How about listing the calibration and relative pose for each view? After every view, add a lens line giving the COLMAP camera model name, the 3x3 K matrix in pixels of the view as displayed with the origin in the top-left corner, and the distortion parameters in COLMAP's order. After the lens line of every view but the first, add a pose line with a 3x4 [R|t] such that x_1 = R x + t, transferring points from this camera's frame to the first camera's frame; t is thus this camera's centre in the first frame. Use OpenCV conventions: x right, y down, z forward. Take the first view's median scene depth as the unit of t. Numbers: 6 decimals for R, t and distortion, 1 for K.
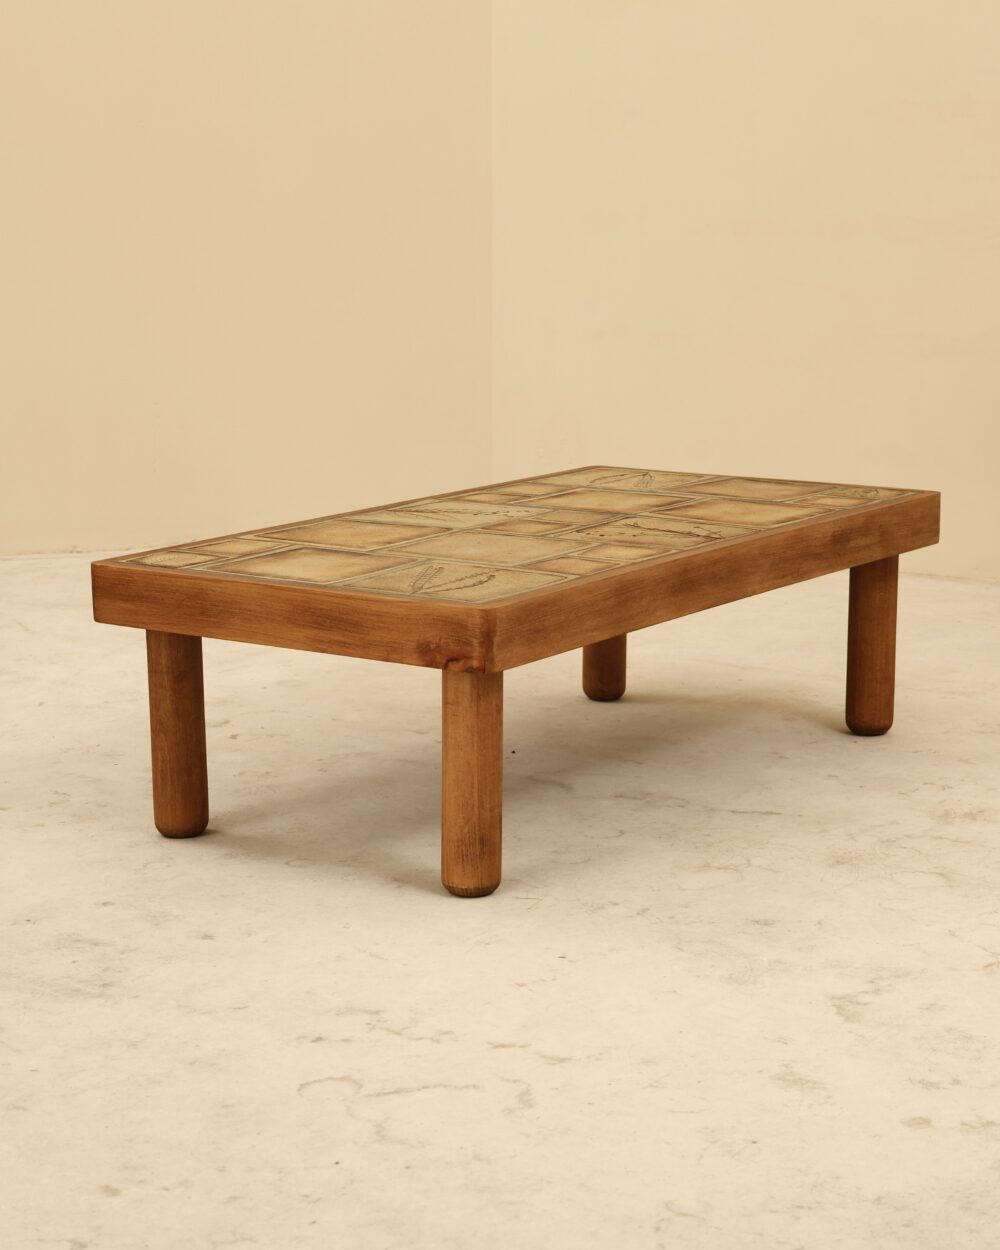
lens RADIAL K [[2648.7, 0, 505.5], [0, 2648.7, 775.4], [0, 0, 1]] dist [-0.007835, -0.125973]
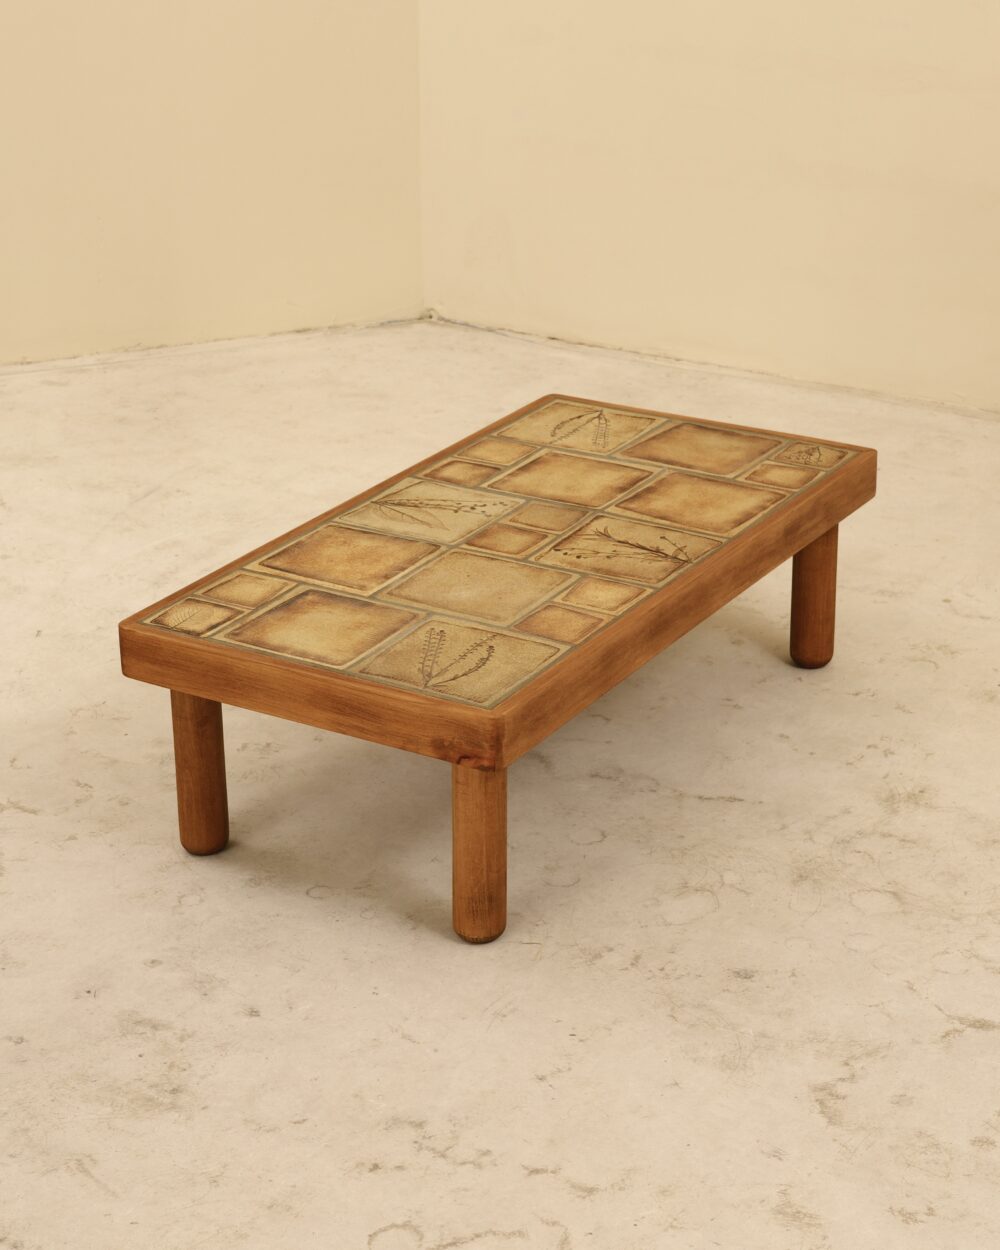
lens RADIAL K [[2666.0, 0, 493.9], [0, 2666.0, 515.6], [0, 0, 1]] dist [0.008136, -0.061941]
pose [[0.998483, -0.025578, 0.048757, -0.056203], [0.019517, 0.992463, 0.120981, -0.262352], [-0.051484, -0.119846, 0.991457, -0.093836]]
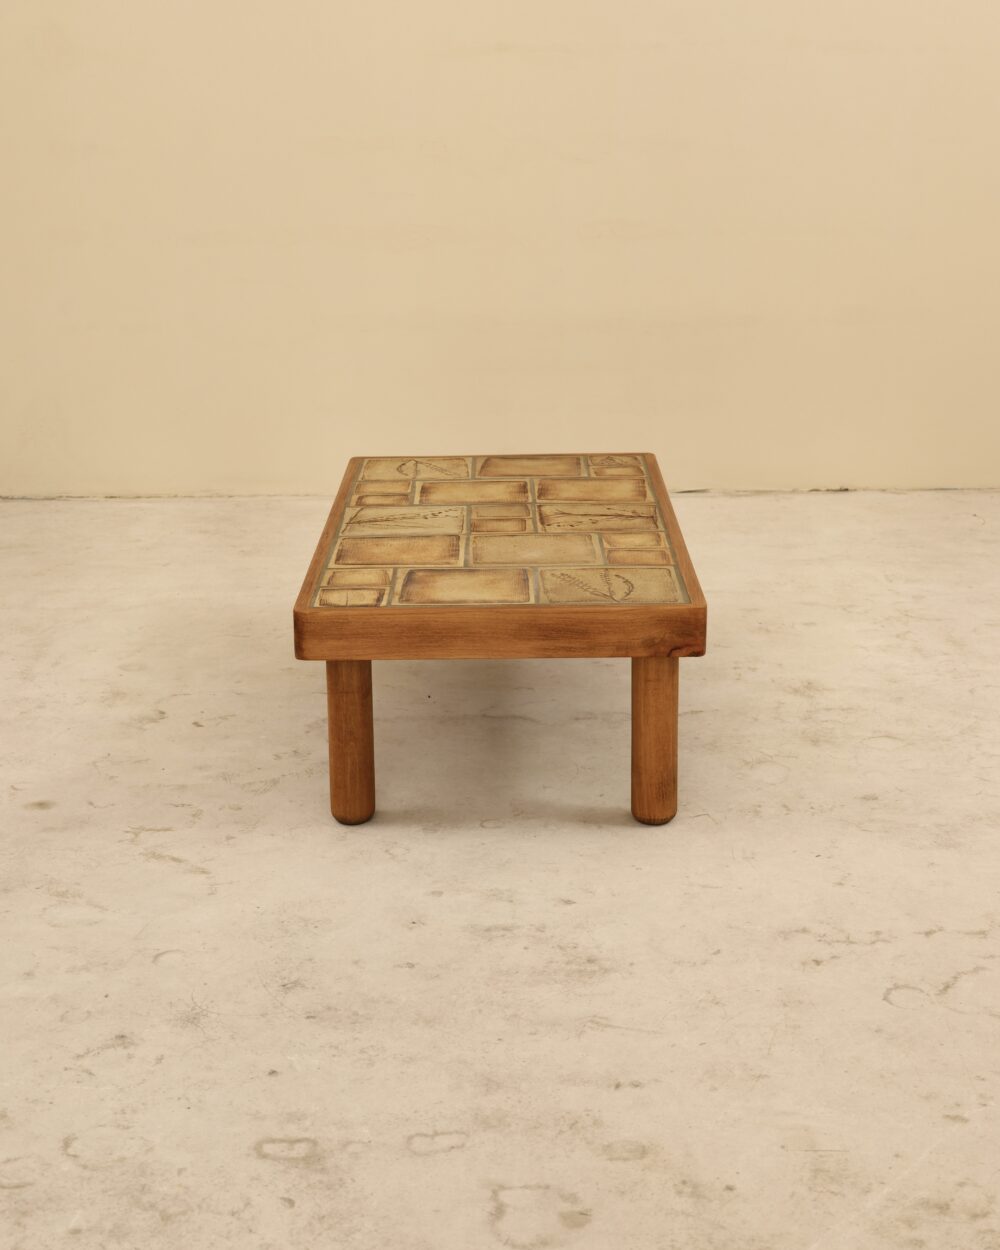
lens RADIAL K [[2036.2, 0, 500.0], [0, 2036.2, 625.0], [0, 0, 1]] dist [-0.004694, -0.008090]
pose [[0.824859, -0.159359, 0.542413, -0.590642], [0.141318, 0.987111, 0.075105, -0.133346], [-0.547390, 0.014702, 0.836748, 0.198827]]
